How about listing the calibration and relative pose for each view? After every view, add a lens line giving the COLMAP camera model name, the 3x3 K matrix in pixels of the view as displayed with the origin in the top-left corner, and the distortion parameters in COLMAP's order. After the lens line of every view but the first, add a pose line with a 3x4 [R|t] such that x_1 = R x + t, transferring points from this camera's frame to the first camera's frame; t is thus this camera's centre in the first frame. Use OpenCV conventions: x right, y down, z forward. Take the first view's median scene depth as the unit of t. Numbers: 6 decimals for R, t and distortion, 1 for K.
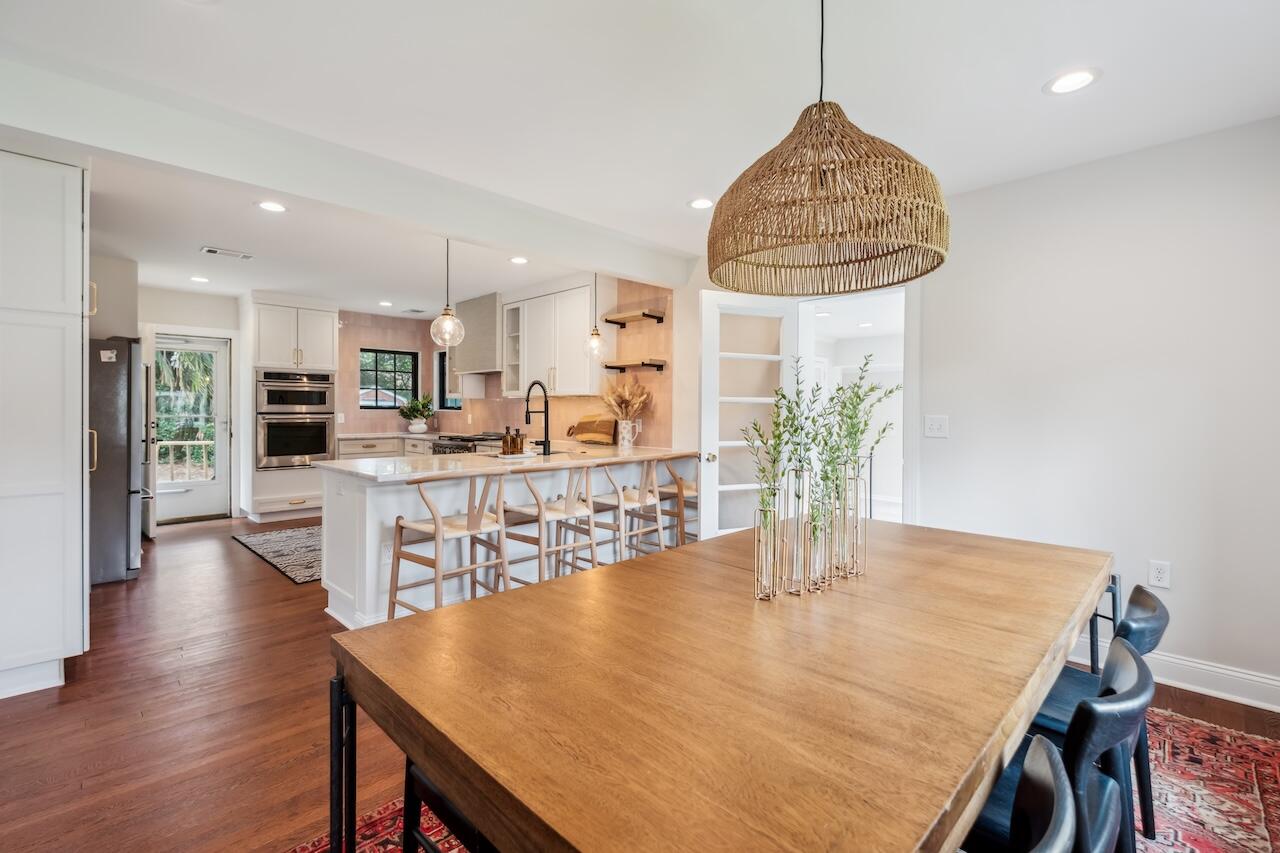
lens RADIAL K [[554.4, 0, 642.5], [0, 554.4, 424.2], [0, 0, 1]] dist [0.000213, -0.000246]
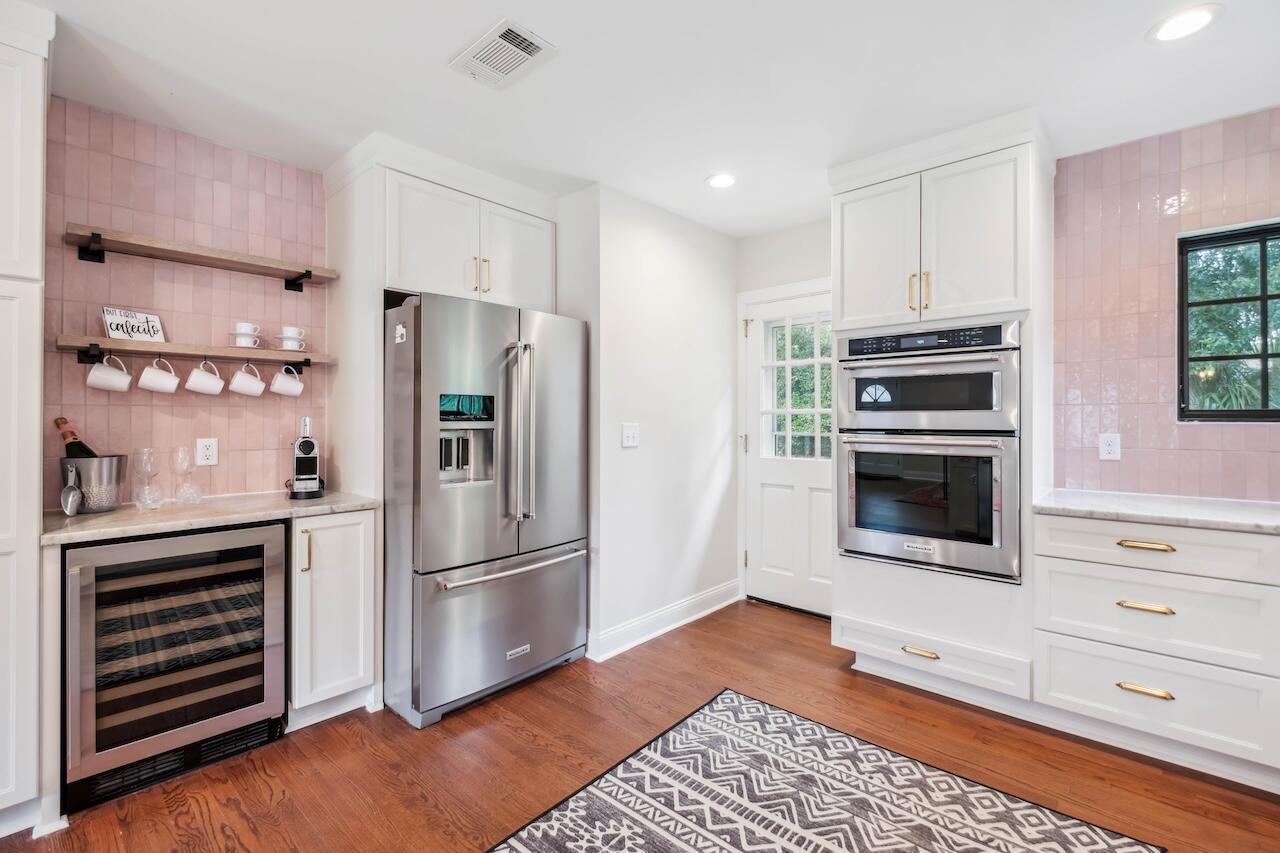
lens RADIAL K [[554.4, 0, 642.5], [0, 554.4, 424.2], [0, 0, 1]] dist [0.000213, -0.000246]
pose [[0.079853, -0.000769, -0.996806, -0.233345], [-0.022236, 0.999750, -0.002552, -0.019898], [0.996559, 0.022368, 0.079816, 0.752219]]
